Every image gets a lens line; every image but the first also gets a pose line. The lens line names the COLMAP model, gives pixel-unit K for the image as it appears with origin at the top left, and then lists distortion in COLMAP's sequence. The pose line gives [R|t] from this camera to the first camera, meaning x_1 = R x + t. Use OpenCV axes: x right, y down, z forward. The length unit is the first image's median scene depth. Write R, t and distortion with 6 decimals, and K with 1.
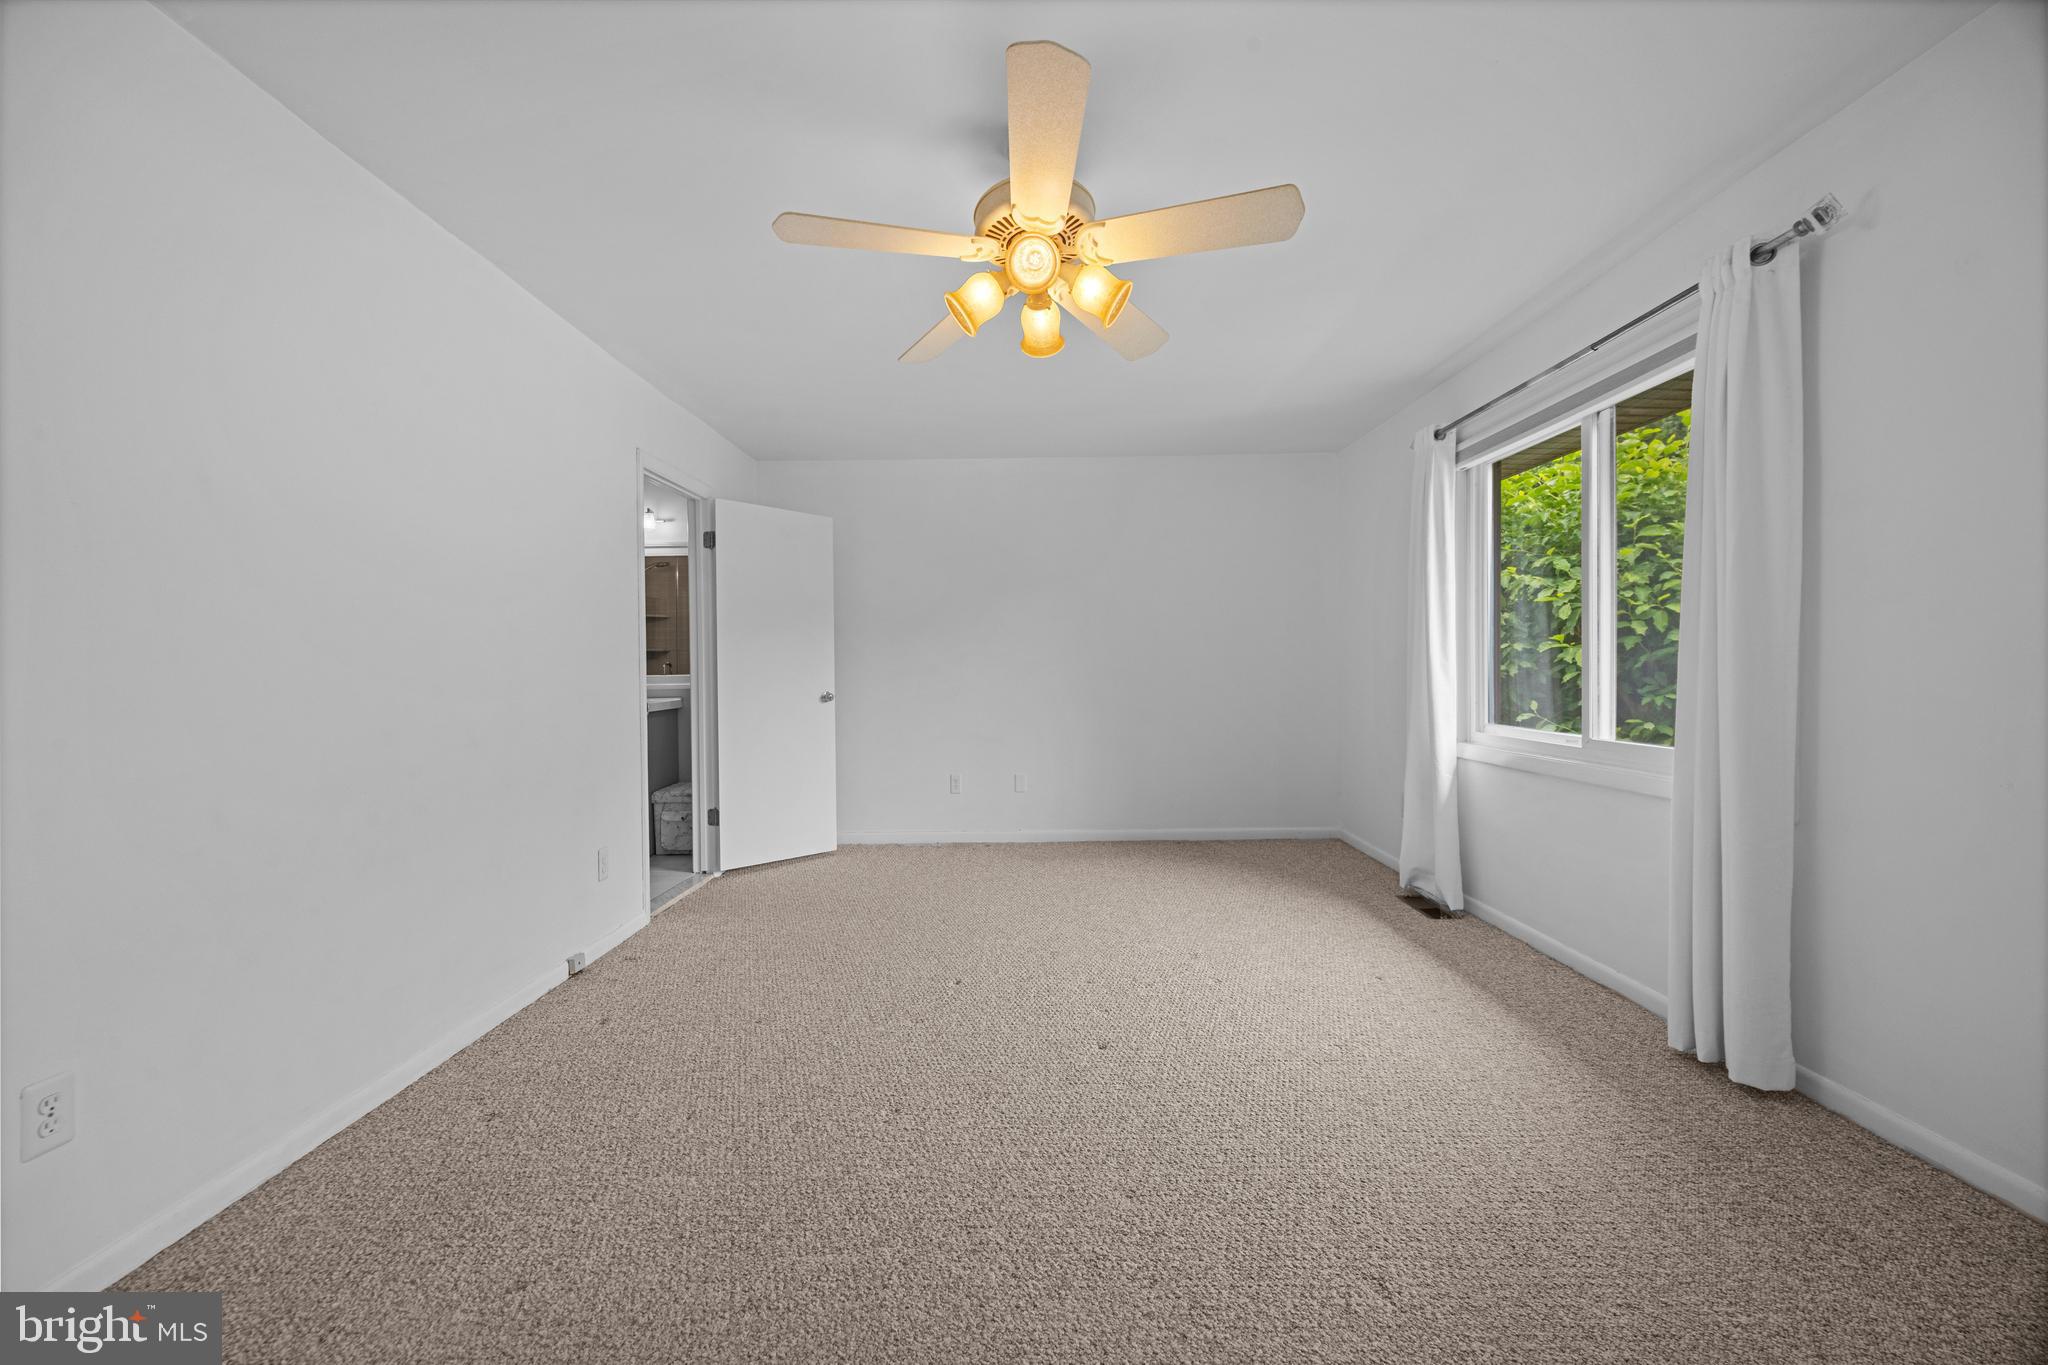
lens RADIAL K [[772.1, 0, 1022.3], [0, 772.1, 676.8], [0, 0, 1]] dist [-0.007754, 0.001002]
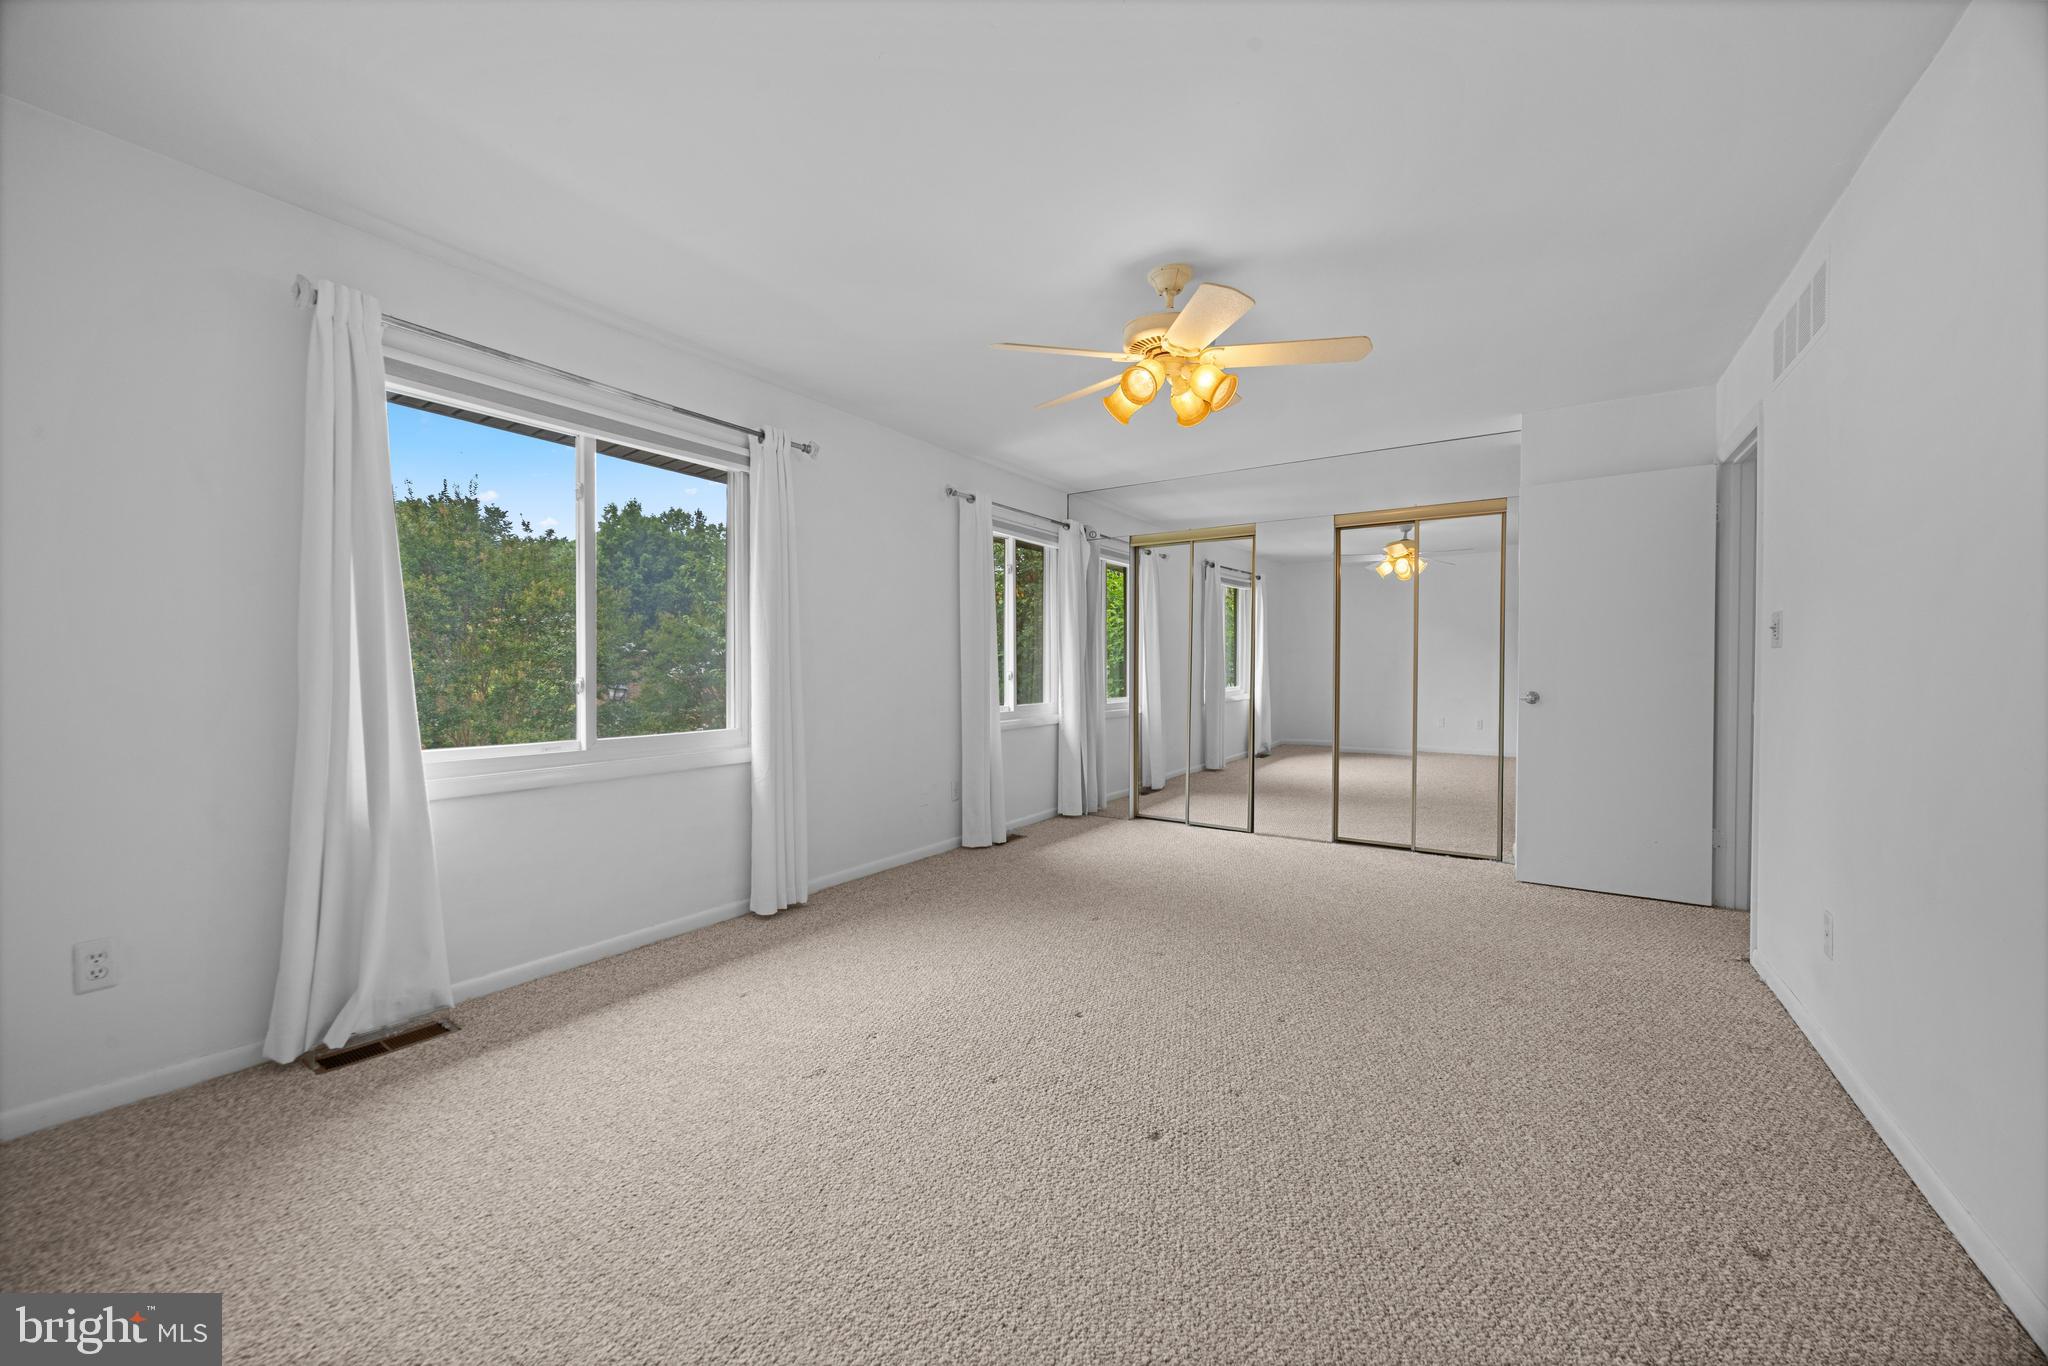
lens RADIAL K [[772.1, 0, 1022.4], [0, 772.1, 679.9], [0, 0, 1]] dist [-0.007754, 0.001002]
pose [[-0.835634, 0.000520, 0.549287, -0.330847], [0.011428, 0.999800, 0.016440, -0.013183], [-0.549168, 0.020015, -0.835472, 1.493333]]
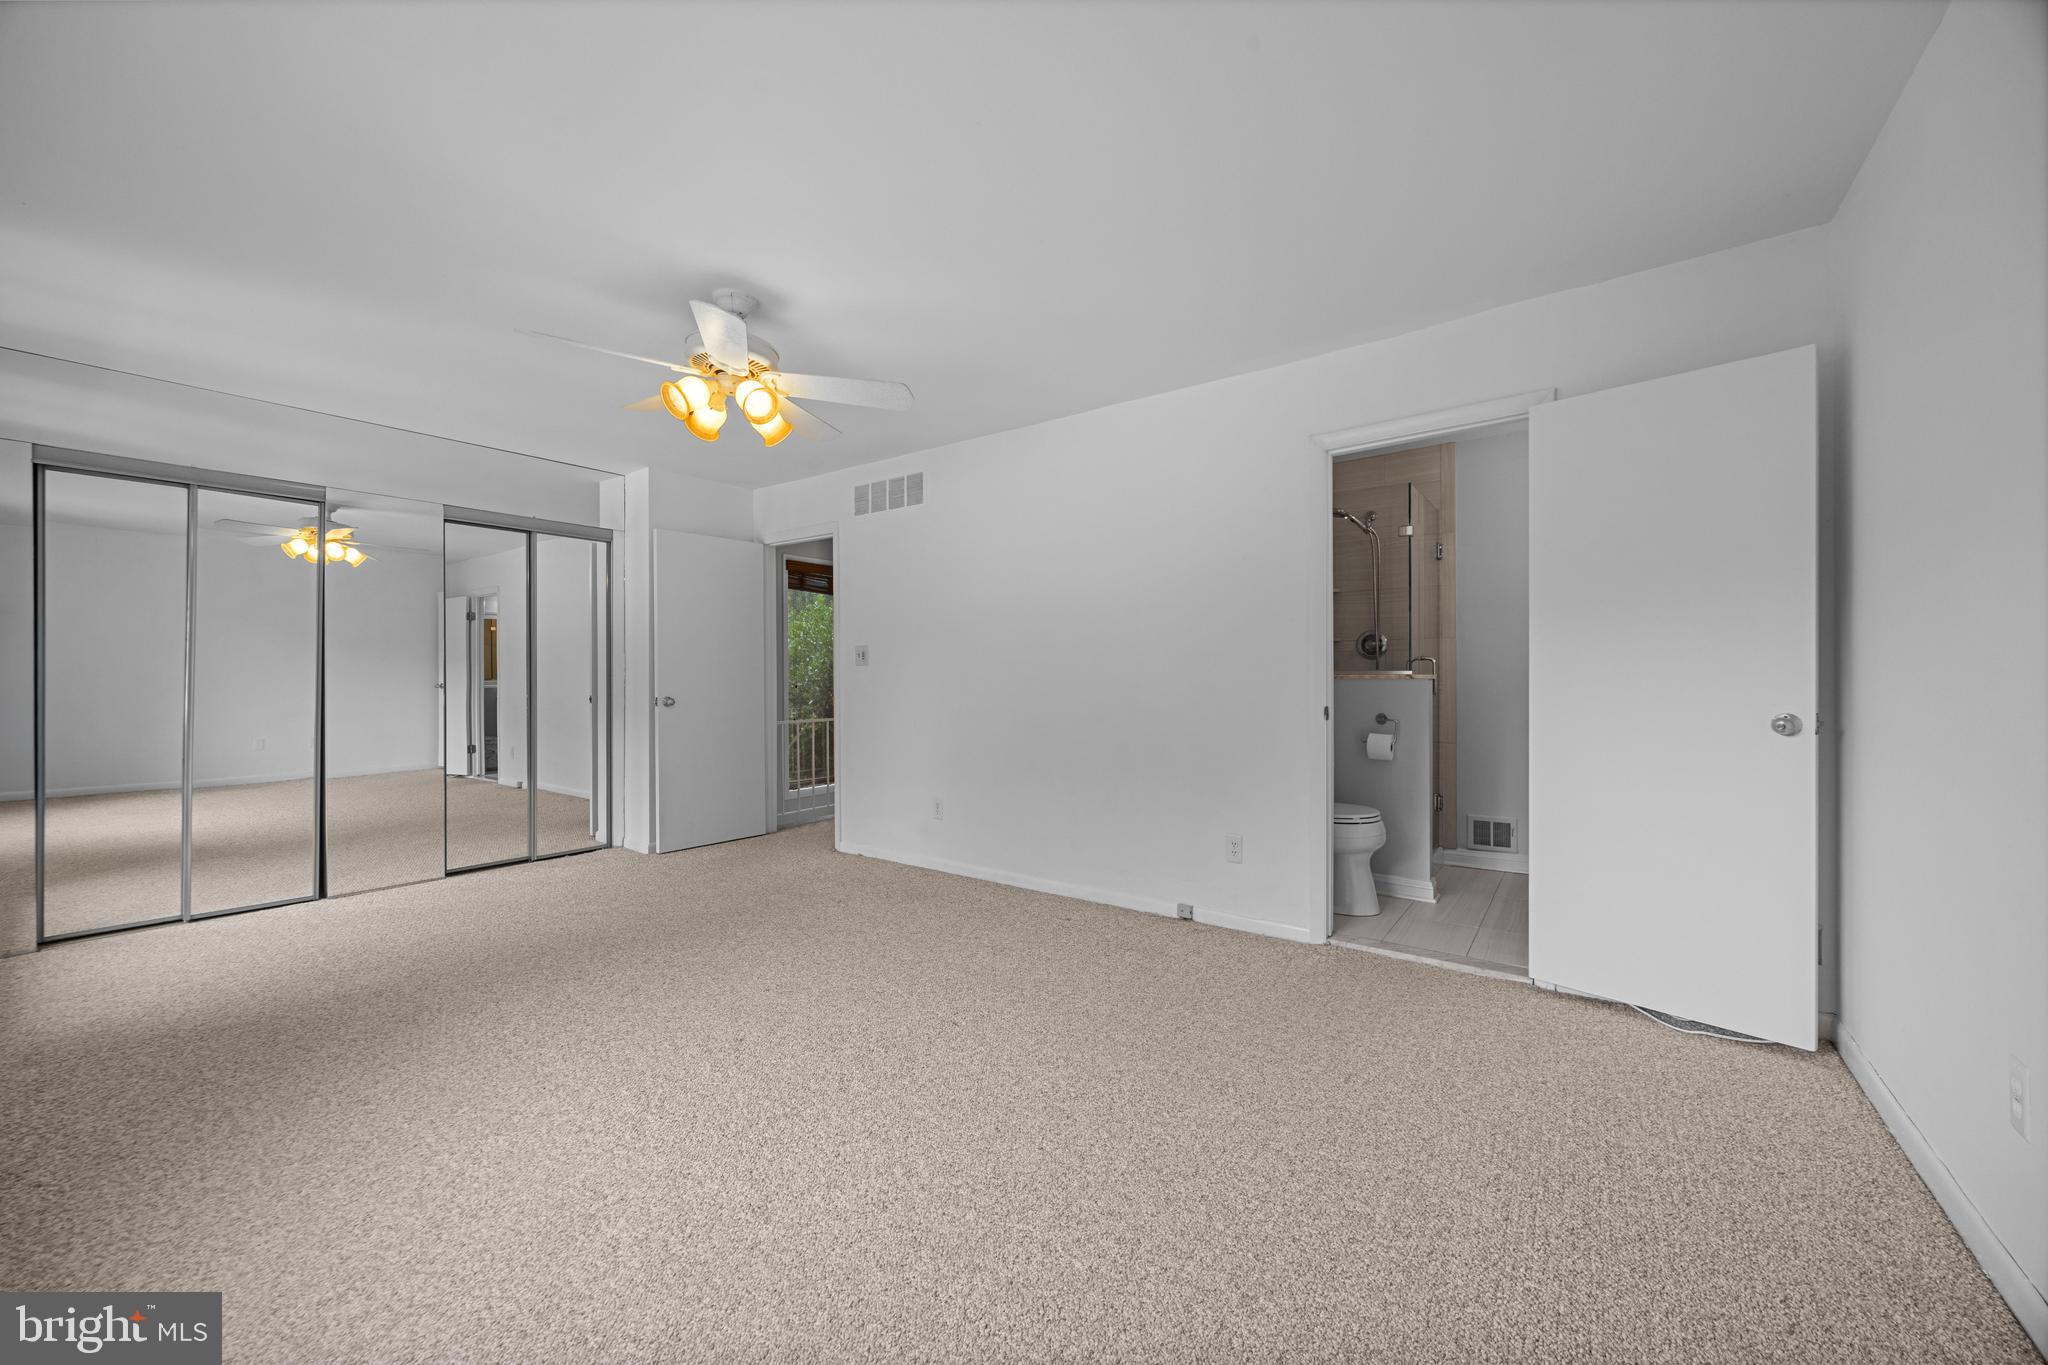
lens RADIAL K [[772.1, 0, 1022.8], [0, 772.1, 677.4], [0, 0, 1]] dist [-0.007754, 0.001002]
pose [[-0.582584, 0.009696, -0.812712, 0.574193], [-0.000702, 0.999922, 0.012432, -0.023965], [0.812770, 0.007813, -0.582532, 1.472775]]
